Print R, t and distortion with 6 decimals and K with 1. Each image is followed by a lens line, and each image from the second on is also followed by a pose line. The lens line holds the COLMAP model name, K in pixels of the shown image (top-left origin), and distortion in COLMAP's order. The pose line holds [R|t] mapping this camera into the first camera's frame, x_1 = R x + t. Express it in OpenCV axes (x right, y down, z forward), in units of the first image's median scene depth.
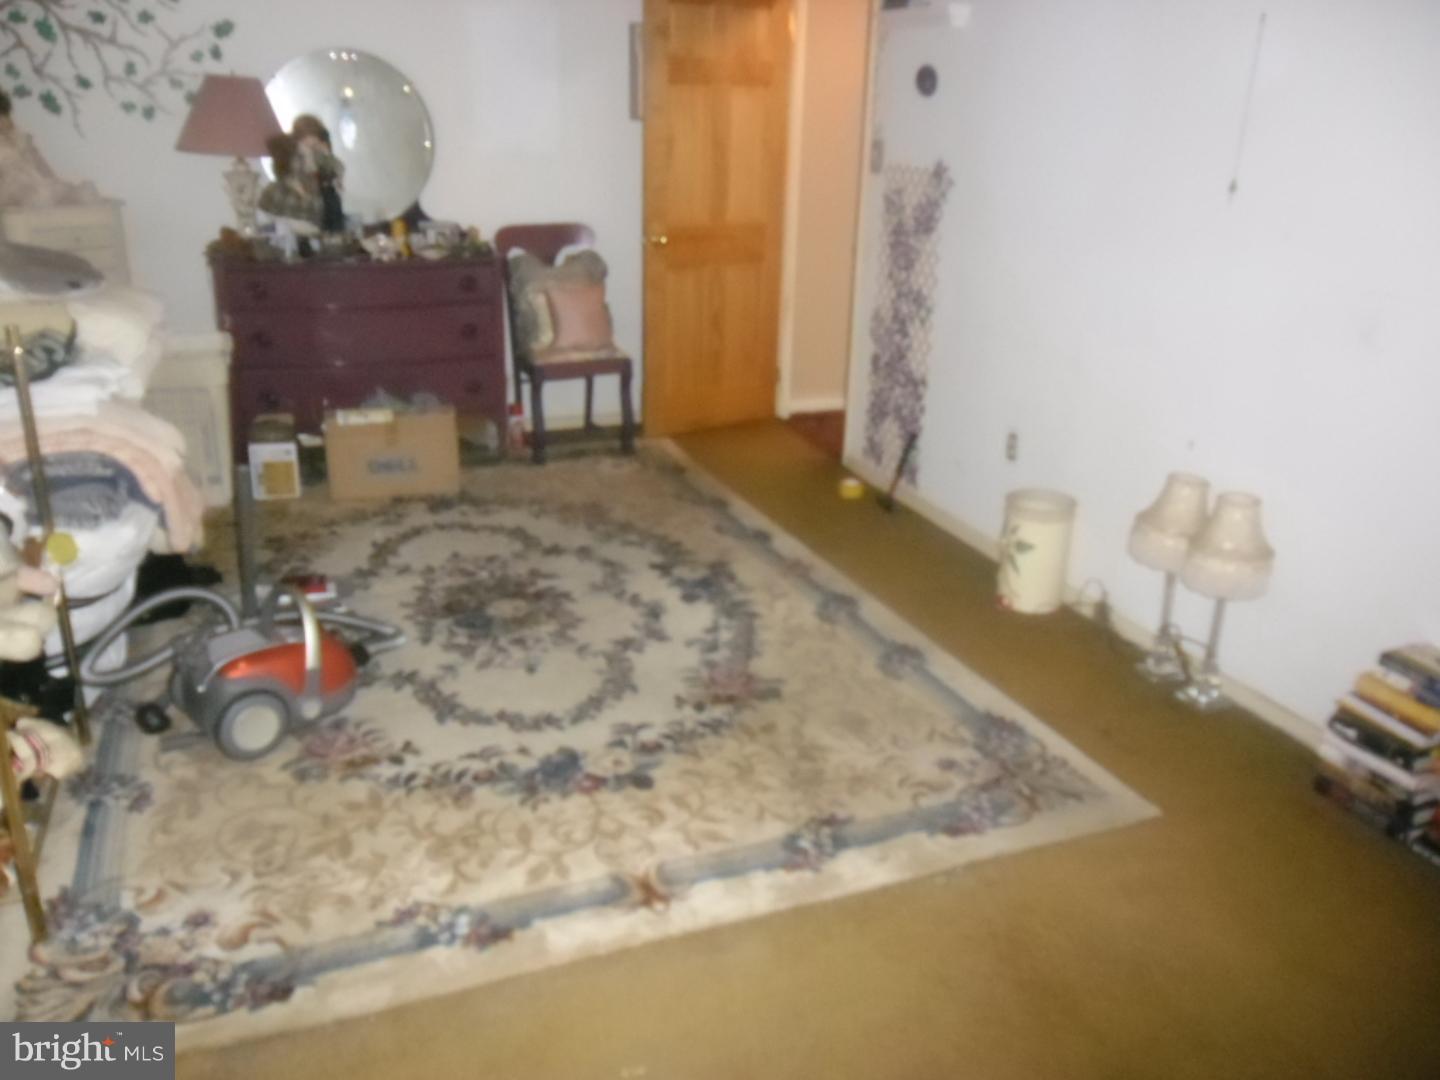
lens RADIAL K [[1126.2, 0, 716.6], [0, 1126.2, 543.1], [0, 0, 1]] dist [-0.055886, 0.079090]
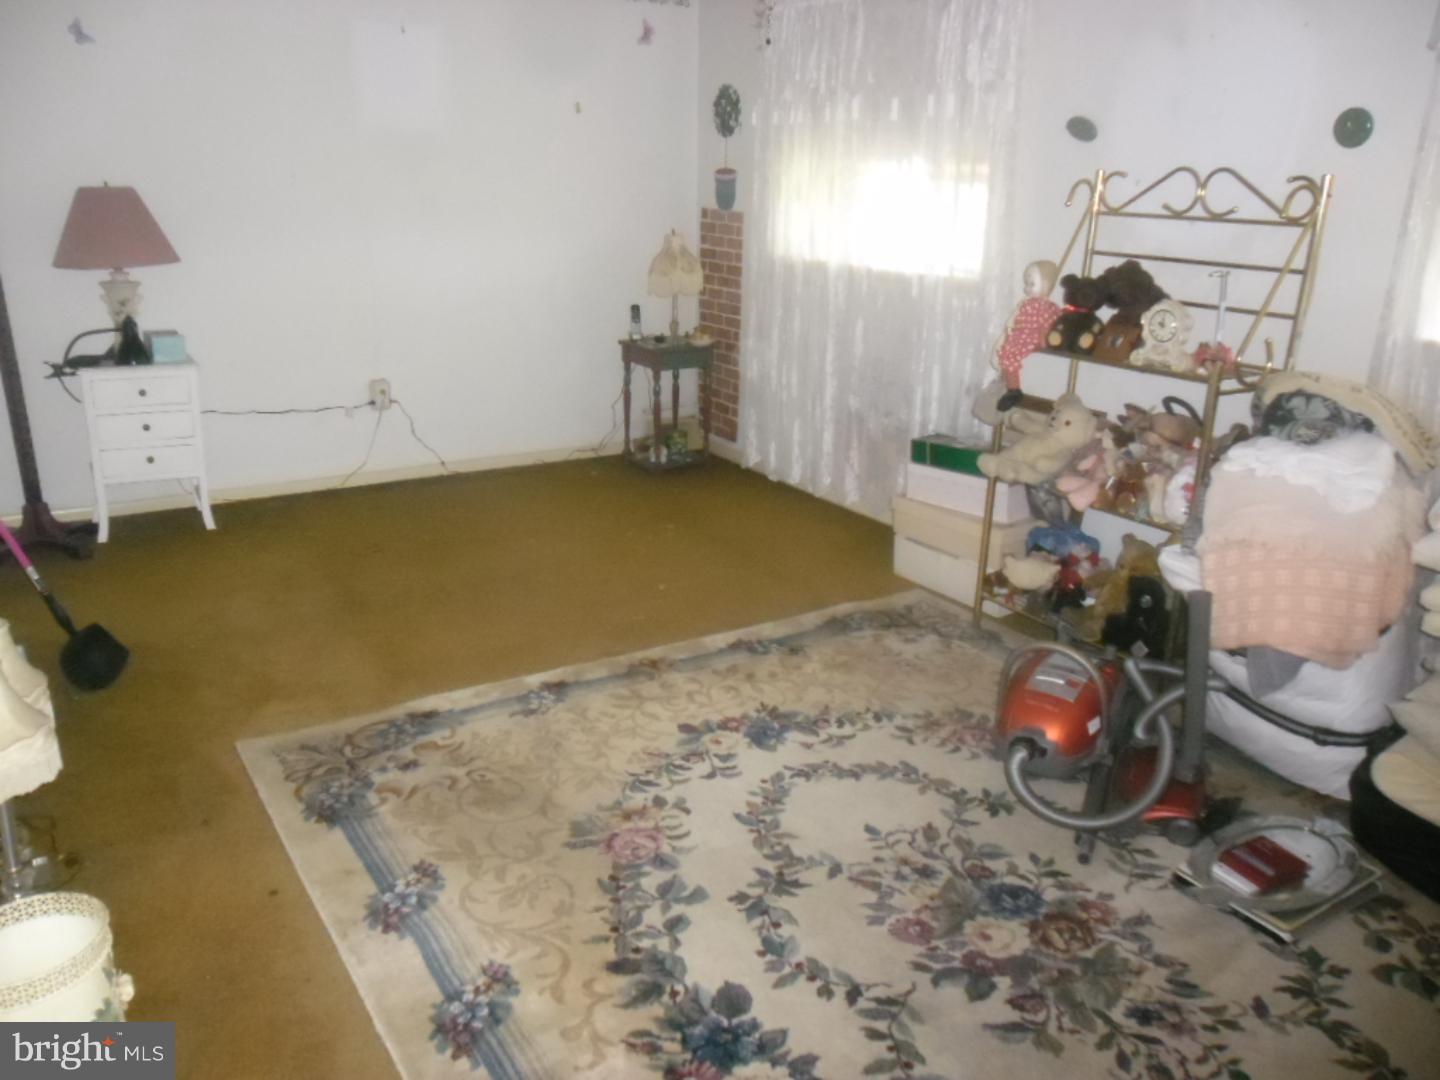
lens RADIAL K [[1126.2, 0, 716.6], [0, 1126.2, 543.1], [0, 0, 1]] dist [-0.055886, 0.079090]
pose [[-0.982396, 0.010828, -0.186496, 0.104414], [-0.109738, 0.774465, 0.623026, -0.575732], [0.151181, 0.632524, -0.759643, 1.519686]]
